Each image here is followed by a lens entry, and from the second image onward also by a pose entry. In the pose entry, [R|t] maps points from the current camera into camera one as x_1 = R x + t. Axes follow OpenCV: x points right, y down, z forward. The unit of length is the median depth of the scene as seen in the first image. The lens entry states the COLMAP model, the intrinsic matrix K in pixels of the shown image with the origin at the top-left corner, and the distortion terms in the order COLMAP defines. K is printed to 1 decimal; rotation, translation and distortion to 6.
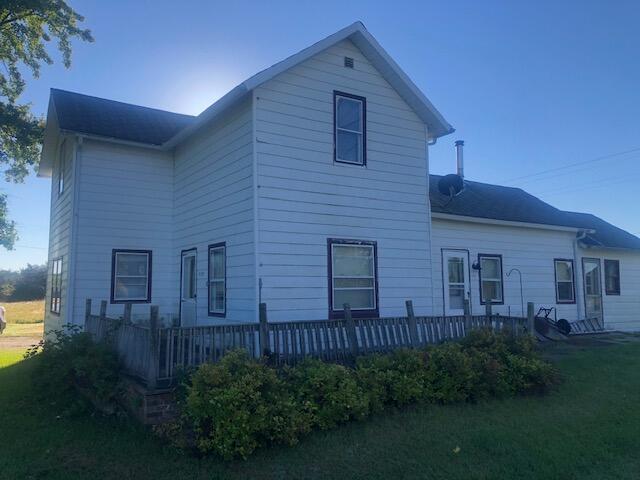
lens RADIAL K [[526.0, 0, 323.2], [0, 526.0, 238.0], [0, 0, 1]] dist [0.007300, 0.004554]
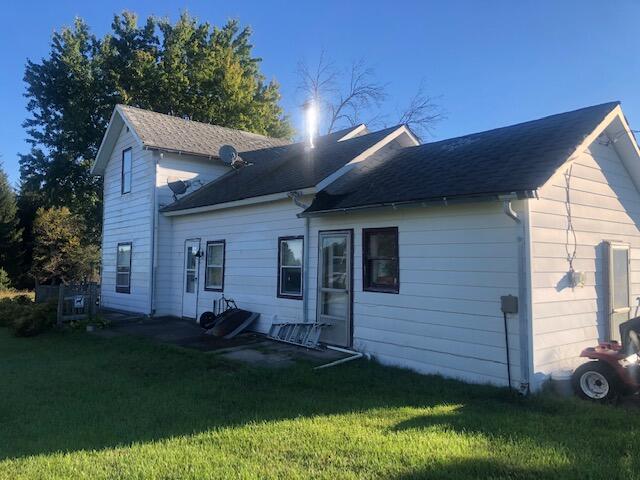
lens RADIAL K [[526.0, 0, 319.8], [0, 526.0, 237.7], [0, 0, 1]] dist [0.007300, 0.004554]
pose [[0.133428, -0.055499, -0.989503, 1.515488], [0.088555, 0.995105, -0.043872, 0.099232], [0.987094, -0.081771, 0.137689, 1.215654]]
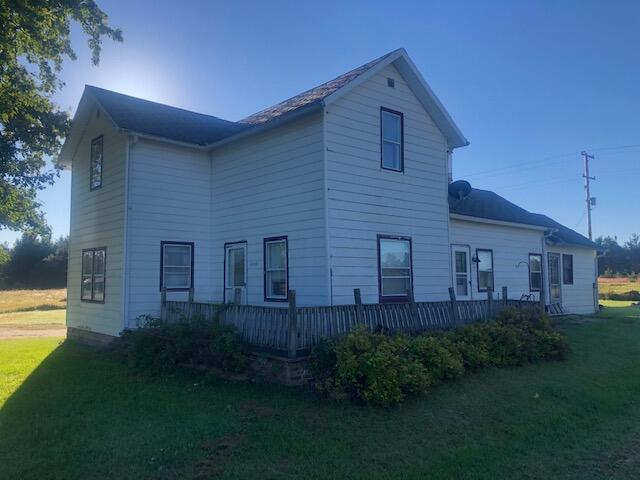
lens RADIAL K [[526.0, 0, 315.8], [0, 526.0, 241.6], [0, 0, 1]] dist [0.007300, 0.004554]
pose [[0.989176, 0.011717, 0.146268, -0.260038], [-0.014955, 0.999666, 0.021058, -0.005079], [-0.145972, -0.023017, 0.989021, -0.120060]]
